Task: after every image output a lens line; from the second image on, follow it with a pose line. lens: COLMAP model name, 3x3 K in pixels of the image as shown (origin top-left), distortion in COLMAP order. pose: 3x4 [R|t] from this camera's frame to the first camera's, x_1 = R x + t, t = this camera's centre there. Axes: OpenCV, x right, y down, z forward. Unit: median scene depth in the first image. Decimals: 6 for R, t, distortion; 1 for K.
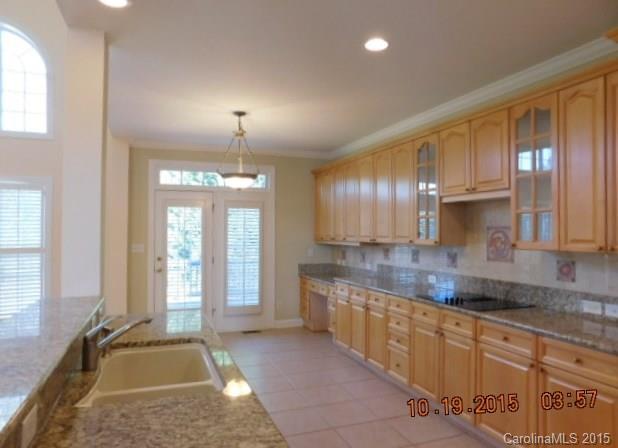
lens RADIAL K [[427.7, 0, 312.2], [0, 427.7, 223.7], [0, 0, 1]] dist [-0.042107, 0.021677]
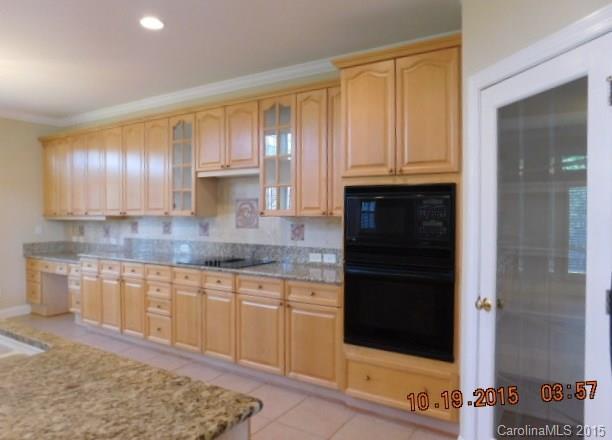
lens RADIAL K [[423.5, 0, 311.4], [0, 423.5, 219.1], [0, 0, 1]] dist [-0.042107, 0.021677]
pose [[0.802473, -0.020109, 0.596349, -0.110523], [-0.004038, 0.999226, 0.039127, 0.014539], [-0.596674, -0.033806, 0.801771, -0.058266]]
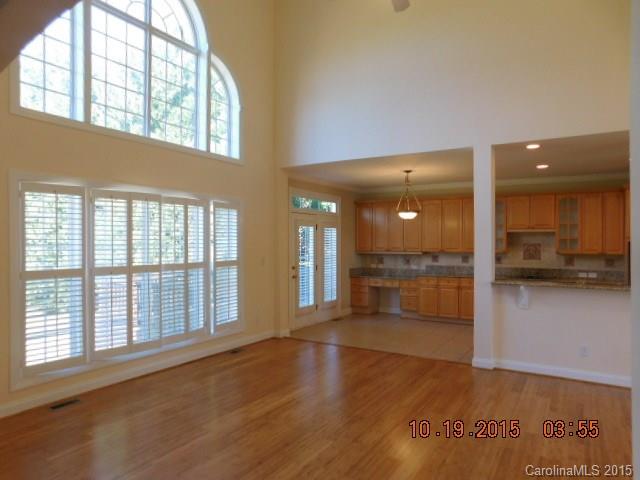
lens RADIAL K [[424.5, 0, 324.5], [0, 424.5, 237.0], [0, 0, 1]] dist [-0.039441, 0.011997]
pose [[0.794207, 0.008898, 0.607583, -1.550765], [-0.012873, 0.999915, 0.002183, -0.016518], [-0.607511, -0.009556, 0.794253, -0.067267]]
